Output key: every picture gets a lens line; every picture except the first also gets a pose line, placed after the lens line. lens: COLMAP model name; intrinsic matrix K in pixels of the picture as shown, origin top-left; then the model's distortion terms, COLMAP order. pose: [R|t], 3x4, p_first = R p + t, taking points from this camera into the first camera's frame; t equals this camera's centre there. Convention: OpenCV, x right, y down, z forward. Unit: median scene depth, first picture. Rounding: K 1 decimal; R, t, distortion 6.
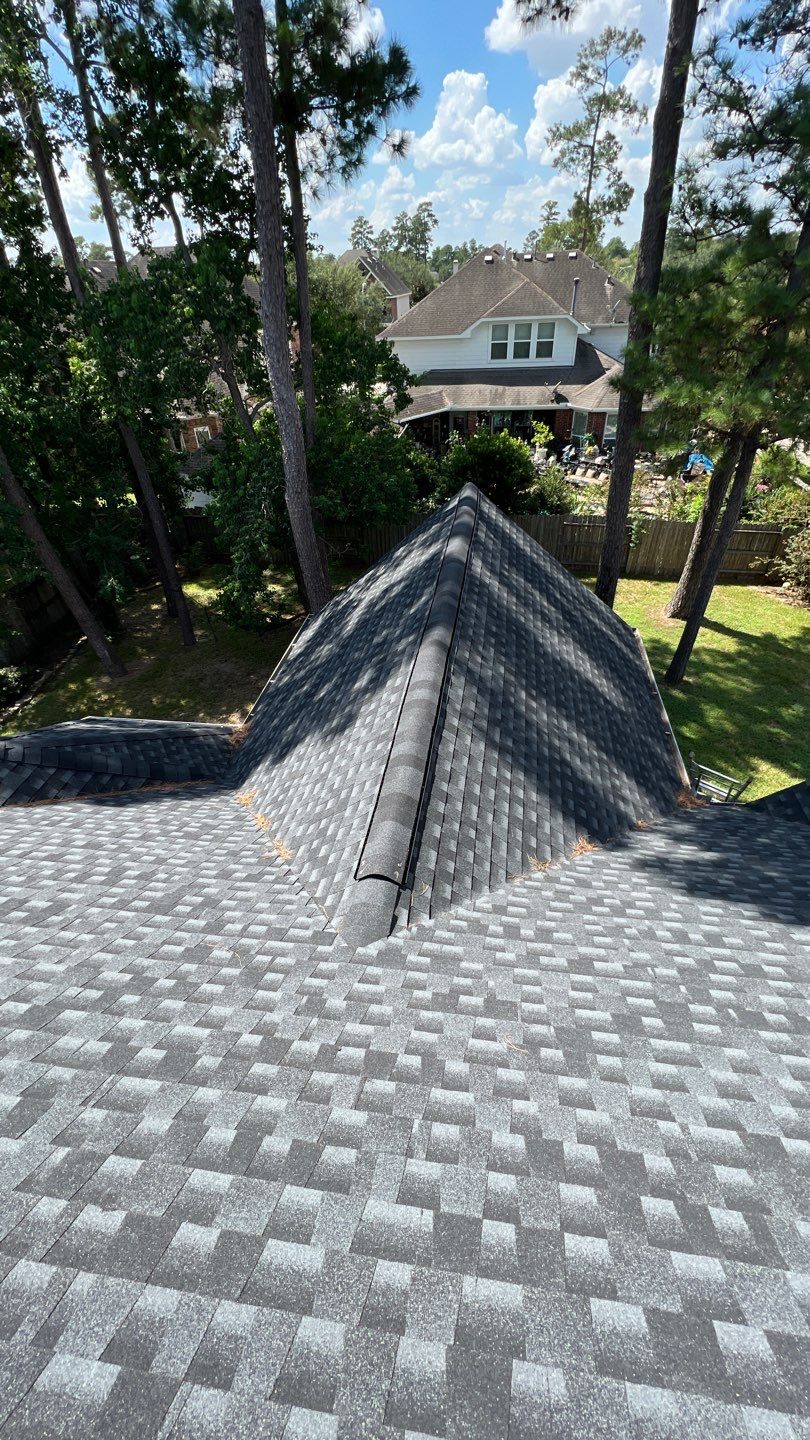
lens RADIAL K [[575.5, 0, 408.8], [0, 575.5, 719.1], [0, 0, 1]] dist [0.000706, 0.000054]
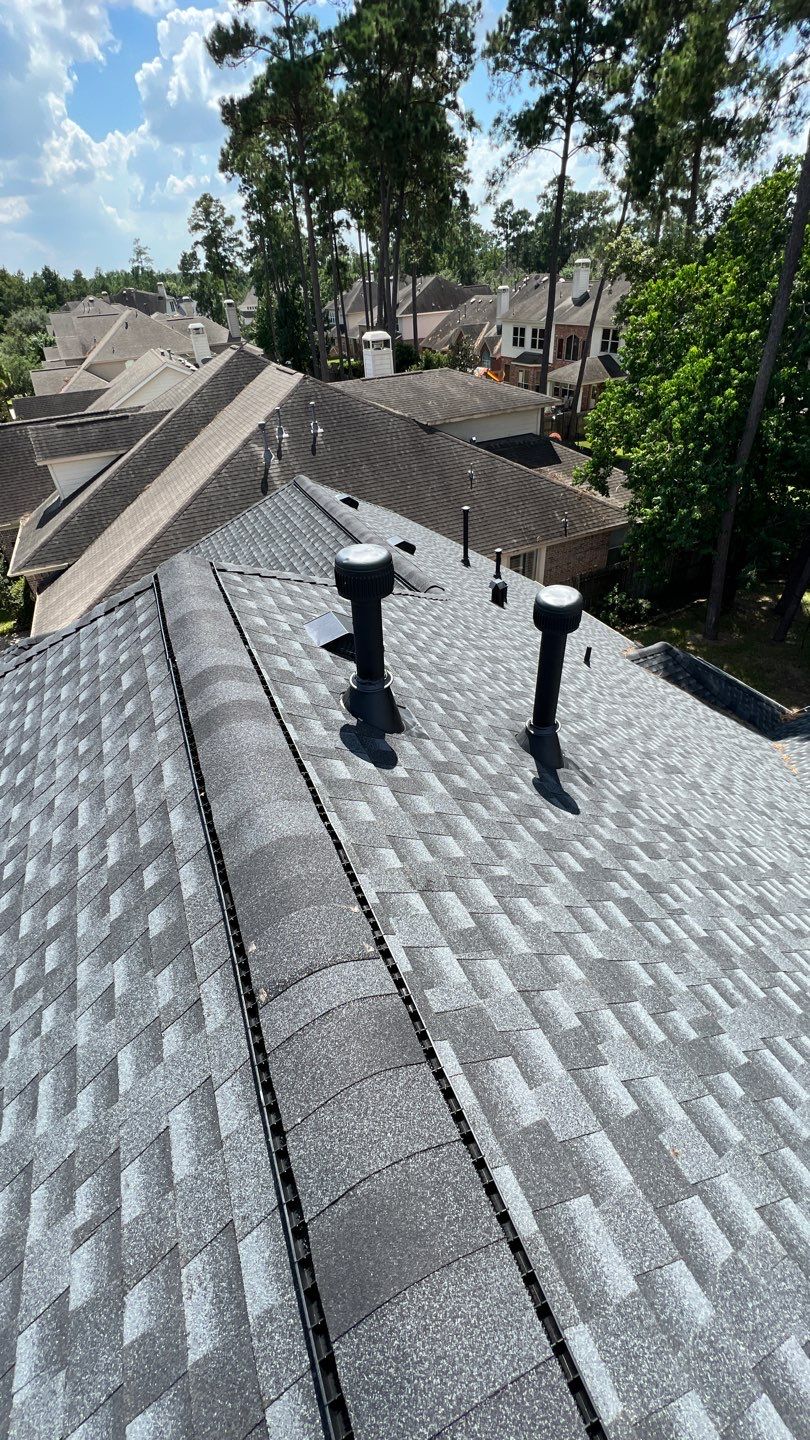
lens RADIAL K [[575.5, 0, 410.1], [0, 575.5, 720.6], [0, 0, 1]] dist [0.000706, 0.000054]
pose [[0.547595, 0.523013, -0.653144, 0.070594], [-0.479648, 0.835806, 0.267144, 0.059588], [0.685621, 0.166992, 0.708546, -0.363332]]
